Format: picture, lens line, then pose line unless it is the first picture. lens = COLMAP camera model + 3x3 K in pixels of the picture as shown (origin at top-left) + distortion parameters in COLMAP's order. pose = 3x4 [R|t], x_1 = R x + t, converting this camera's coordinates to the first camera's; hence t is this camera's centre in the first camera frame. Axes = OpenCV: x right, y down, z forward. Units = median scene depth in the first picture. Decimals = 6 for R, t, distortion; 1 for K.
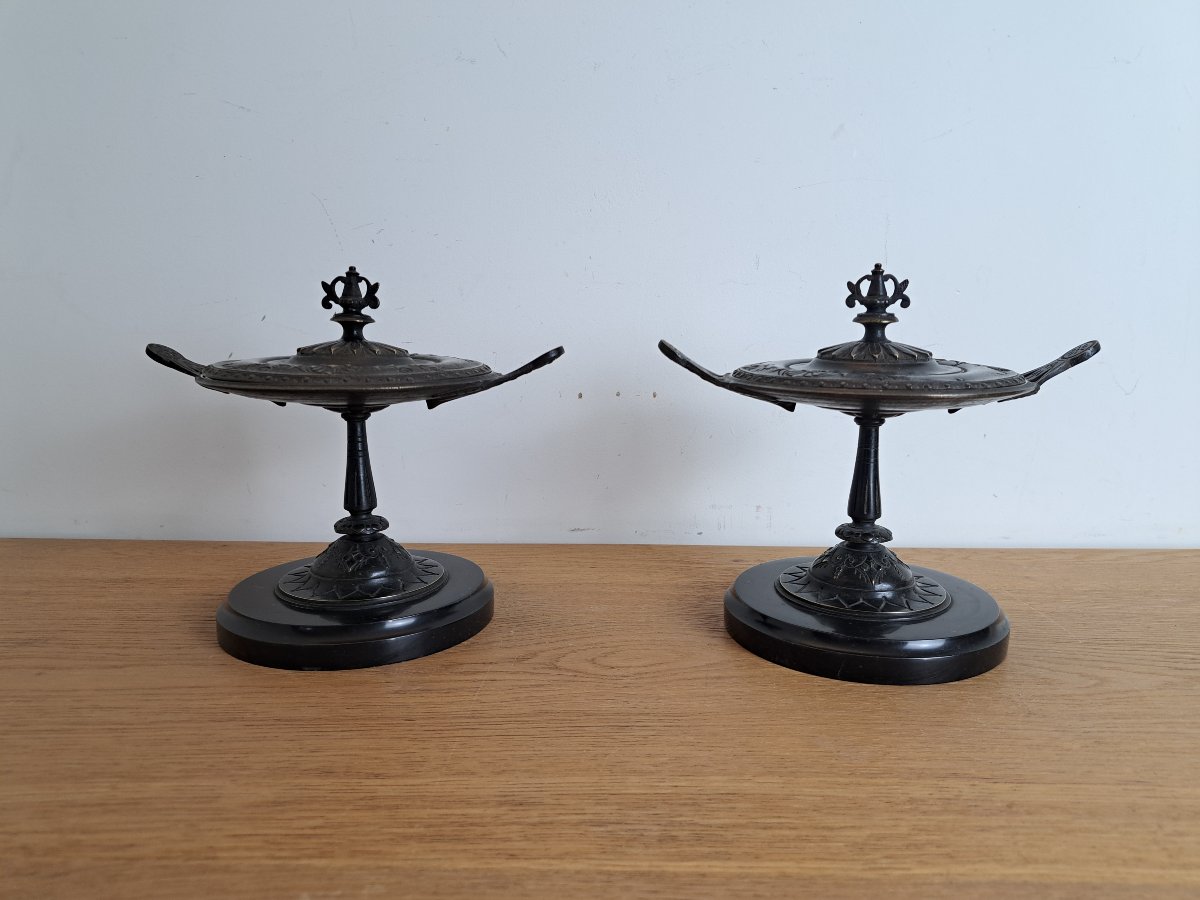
lens RADIAL K [[875.2, 0, 619.5], [0, 875.2, 446.9], [0, 0, 1]] dist [0.044498, -0.042216]
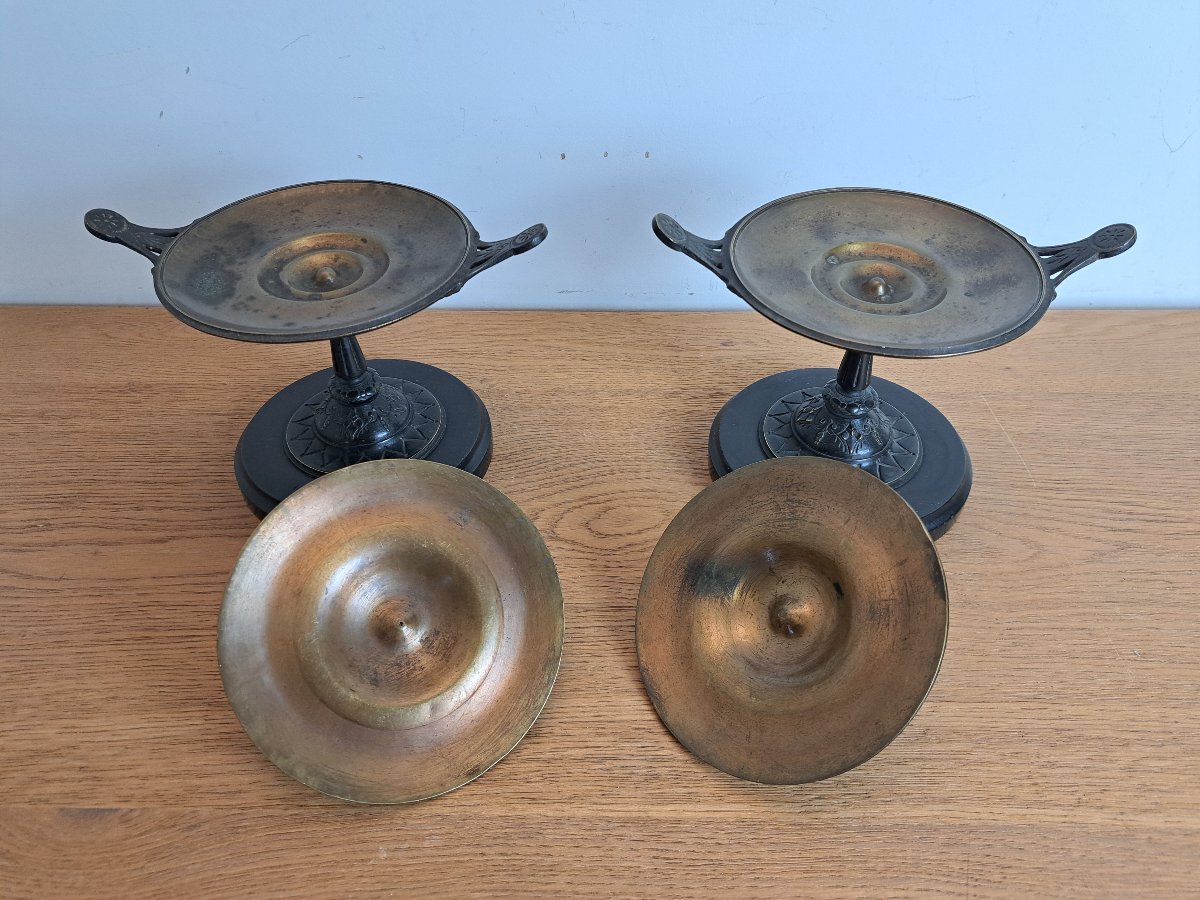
lens RADIAL K [[877.4, 0, 607.8], [0, 877.4, 449.8], [0, 0, 1]] dist [0.069525, -0.103861]
pose [[0.999941, -0.010799, -0.001095, -0.003119], [0.009636, 0.836776, 0.547460, -0.515214], [-0.004996, -0.547439, 0.836831, 0.139490]]
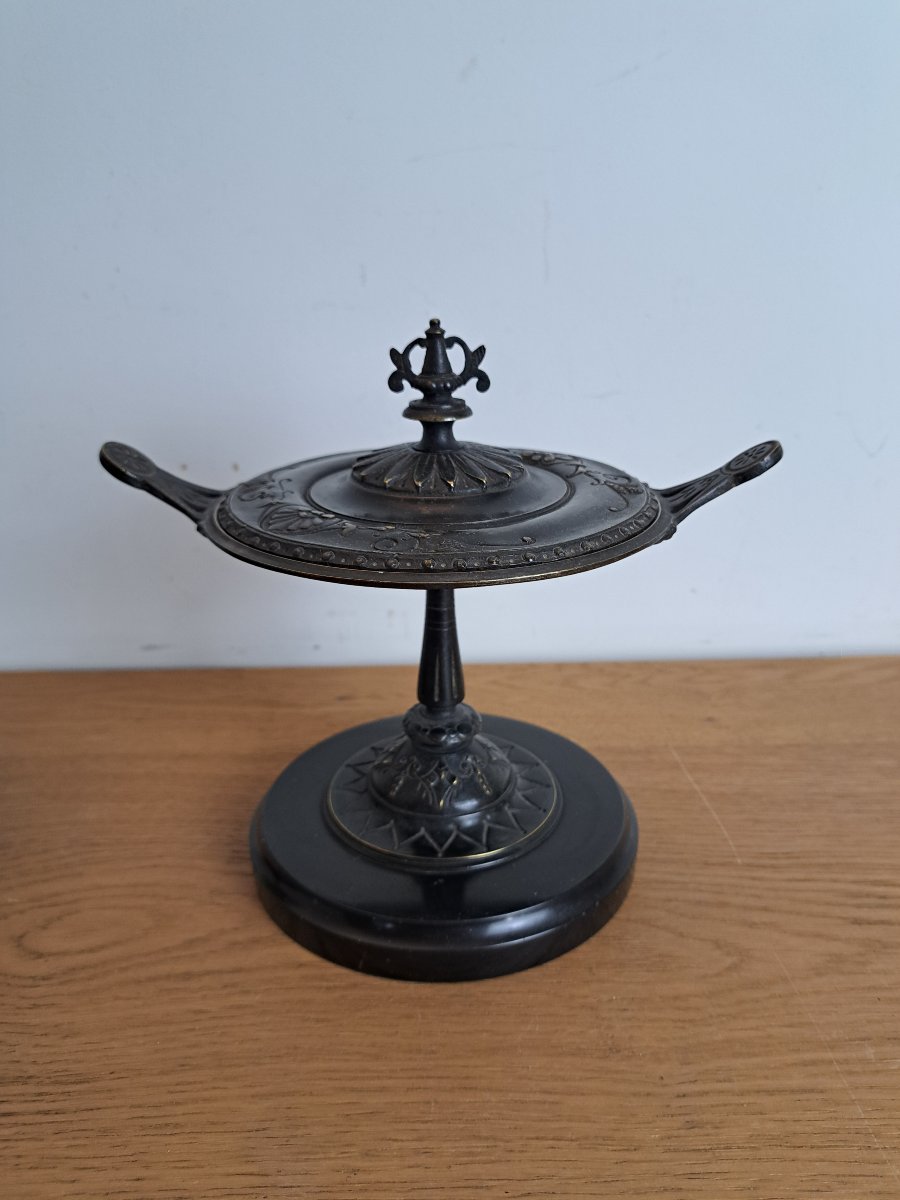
lens RADIAL K [[899.3, 0, 460.2], [0, 899.3, 603.7], [0, 0, 1]] dist [0.023898, -0.055088]
pose [[0.999211, -0.025803, 0.030192, 0.342614], [0.018901, 0.977541, 0.209897, -0.174538], [-0.034930, -0.209161, 0.977257, 0.414680]]
